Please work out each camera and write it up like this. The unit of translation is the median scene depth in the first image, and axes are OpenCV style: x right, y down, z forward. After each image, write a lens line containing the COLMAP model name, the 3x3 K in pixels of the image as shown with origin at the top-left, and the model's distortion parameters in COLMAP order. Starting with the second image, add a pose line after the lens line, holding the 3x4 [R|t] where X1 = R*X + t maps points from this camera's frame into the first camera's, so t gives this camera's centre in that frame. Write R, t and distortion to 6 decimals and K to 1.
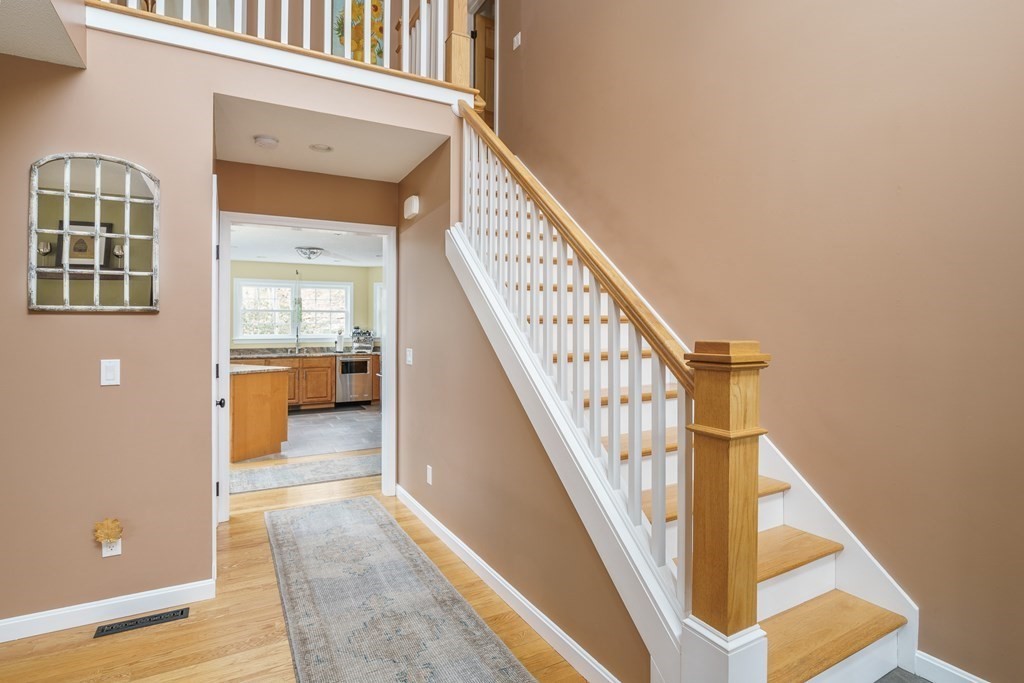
lens RADIAL K [[505.7, 0, 511.4], [0, 505.7, 324.2], [0, 0, 1]] dist [0.003126, -0.000919]
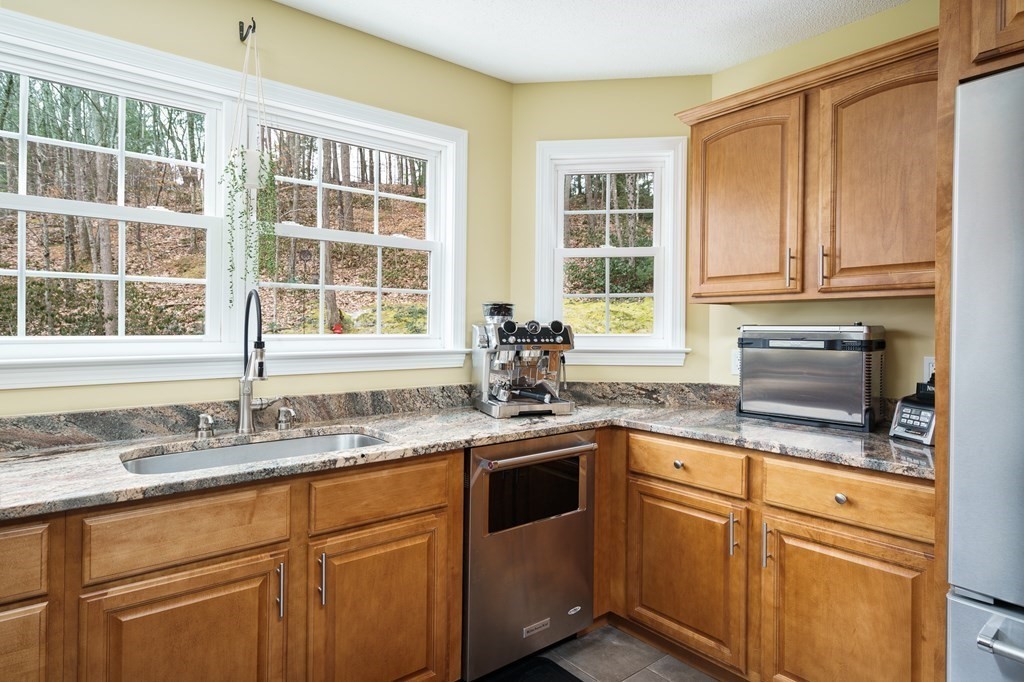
lens RADIAL K [[587.9, 0, 520.7], [0, 587.9, 326.1], [0, 0, 1]] dist [0.003168, 0.001581]
pose [[0.984232, 0.002528, 0.176867, -0.359761], [-0.002918, 0.999994, 0.001941, 0.015458], [-0.176861, -0.002427, 0.984233, 0.757931]]
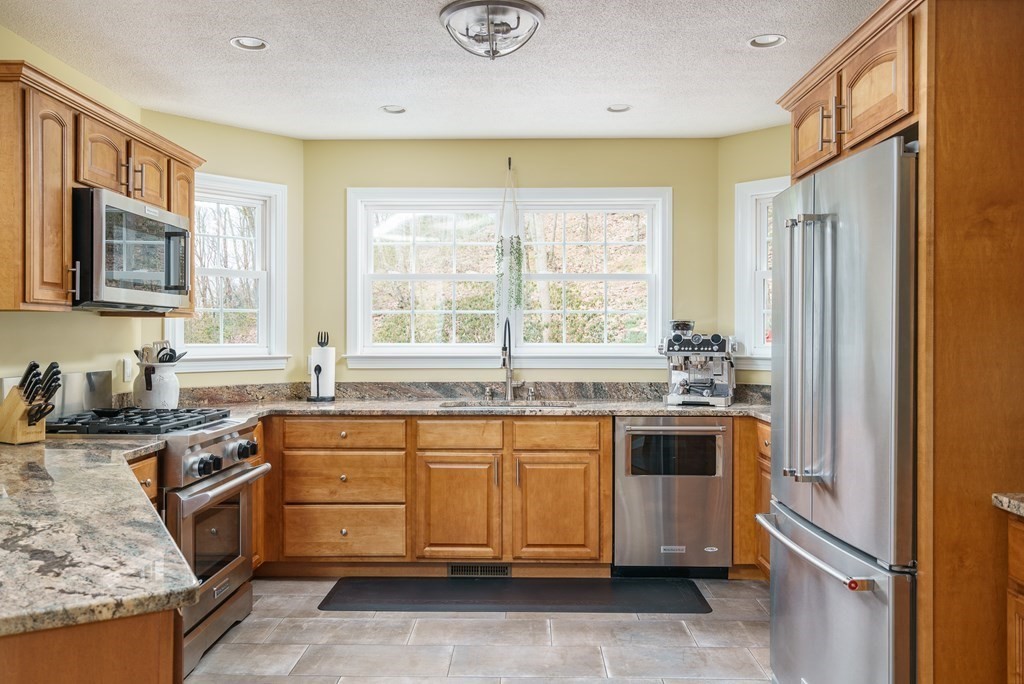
lens RADIAL K [[794.2, 0, 508.3], [0, 794.2, 338.2], [0, 0, 1]] dist [0.009150, -0.002498]
pose [[0.867540, 0.003701, -0.497353, -0.160086], [0.001673, 0.999945, 0.010361, 0.010762], [0.497364, -0.009820, 0.867486, 0.540700]]
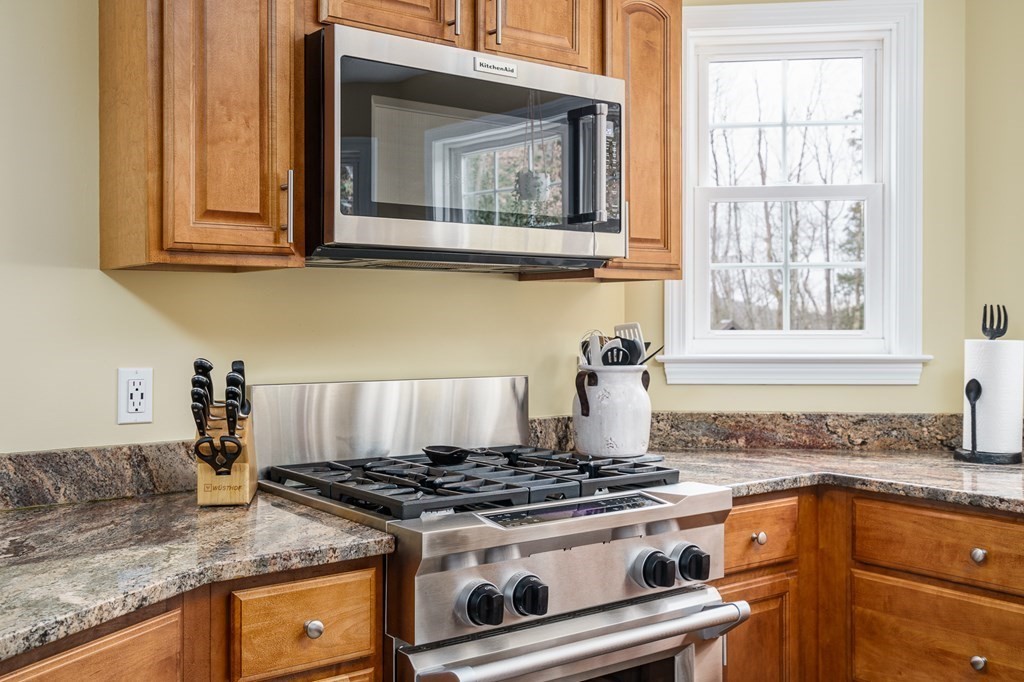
lens RADIAL K [[1026.7, 0, 500.5], [0, 1026.7, 316.5], [0, 0, 1]] dist [-0.005400, 0.000000]
pose [[0.141592, -0.005921, -0.989907, -0.251249], [0.008684, 0.999951, -0.004739, 0.015454], [0.989887, -0.007926, 0.141636, 0.751522]]
